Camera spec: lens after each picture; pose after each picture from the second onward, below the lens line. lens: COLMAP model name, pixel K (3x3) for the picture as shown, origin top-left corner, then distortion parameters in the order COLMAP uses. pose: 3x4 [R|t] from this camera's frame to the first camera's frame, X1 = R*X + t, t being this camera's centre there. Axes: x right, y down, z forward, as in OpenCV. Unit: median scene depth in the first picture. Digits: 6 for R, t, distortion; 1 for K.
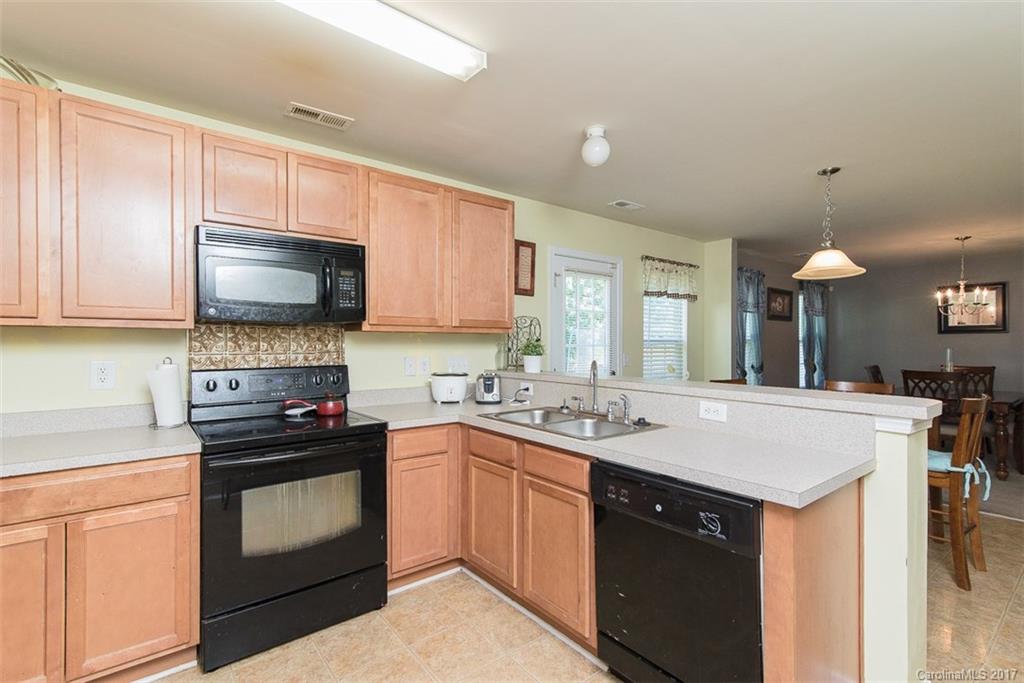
lens RADIAL K [[471.7, 0, 504.6], [0, 471.7, 343.0], [0, 0, 1]] dist [-0.000580, -0.003698]
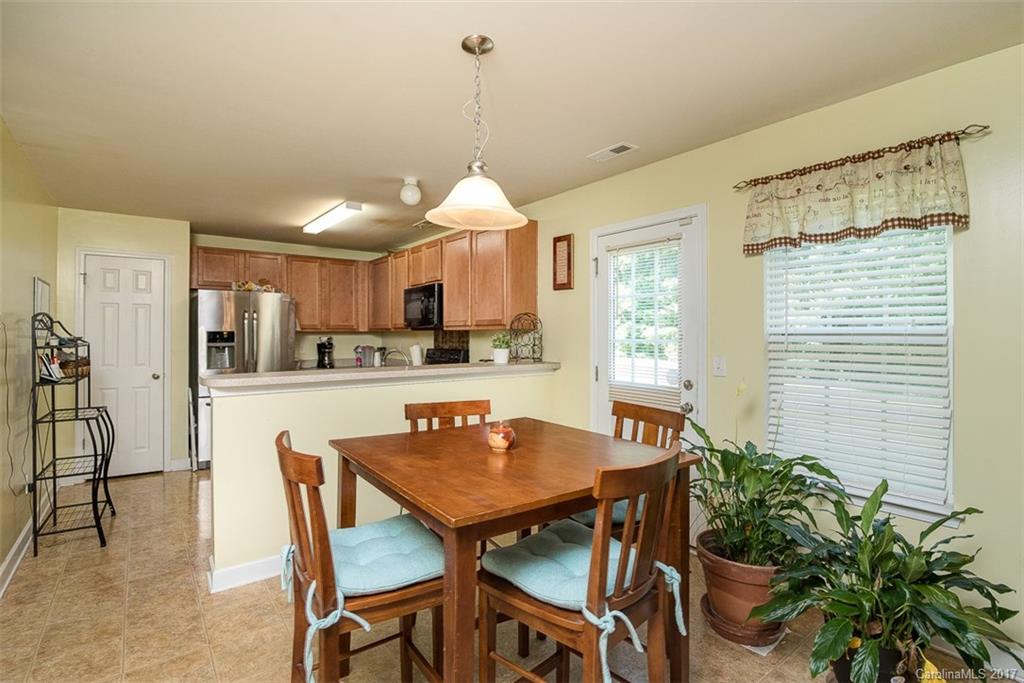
lens RADIAL K [[511.9, 0, 522.6], [0, 511.9, 333.3], [0, 0, 1]] dist [-0.043220, 0.001688]
pose [[-0.026407, -0.003081, -0.999647, 1.666355], [-0.000480, 0.999995, -0.003069, -0.008459], [0.999651, 0.000398, -0.026408, 1.396091]]
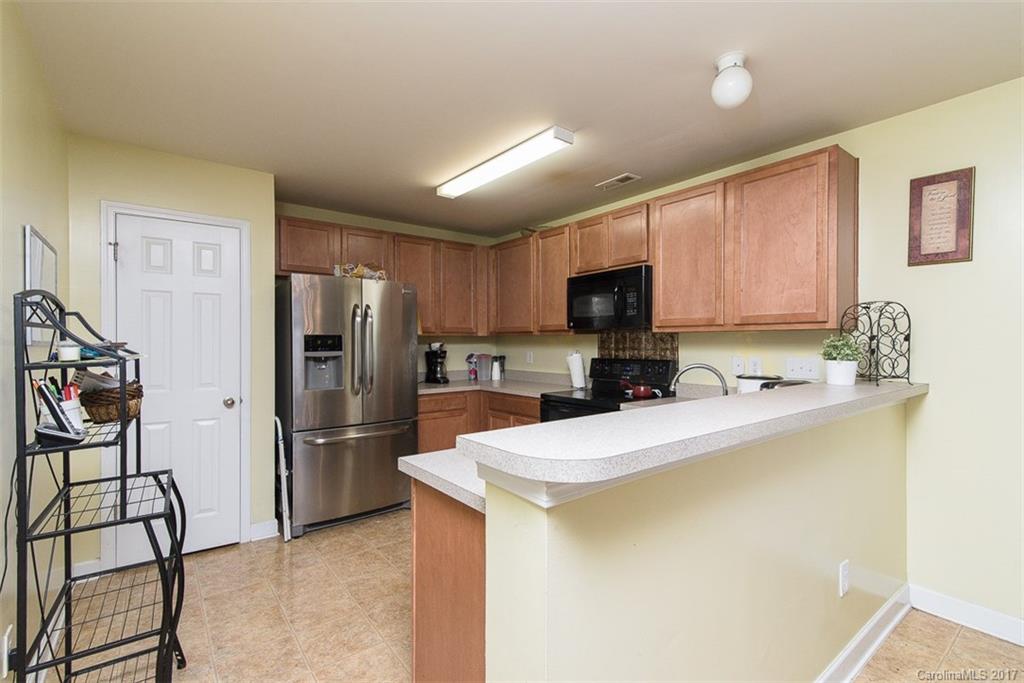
lens RADIAL K [[471.7, 0, 519.4], [0, 471.7, 344.6], [0, 0, 1]] dist [-0.000580, -0.003698]
pose [[-0.013191, 0.005519, -0.999898, 0.971396], [0.001798, 0.999983, 0.005496, -0.001482], [0.999911, -0.001725, -0.013201, 0.688791]]
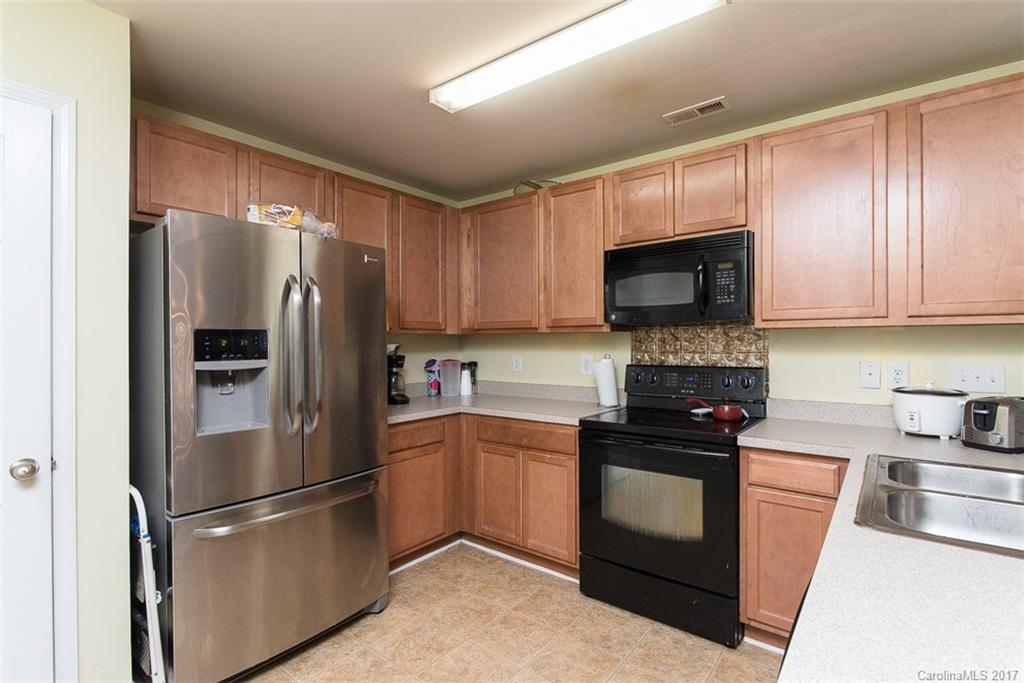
lens RADIAL K [[471.7, 0, 494.8], [0, 471.7, 345.1], [0, 0, 1]] dist [-0.000580, -0.003698]
pose [[0.219909, 0.002675, -0.975517, 0.443817], [0.003850, 0.999986, 0.003610, -0.000011], [0.975513, -0.004549, 0.219896, 0.354222]]
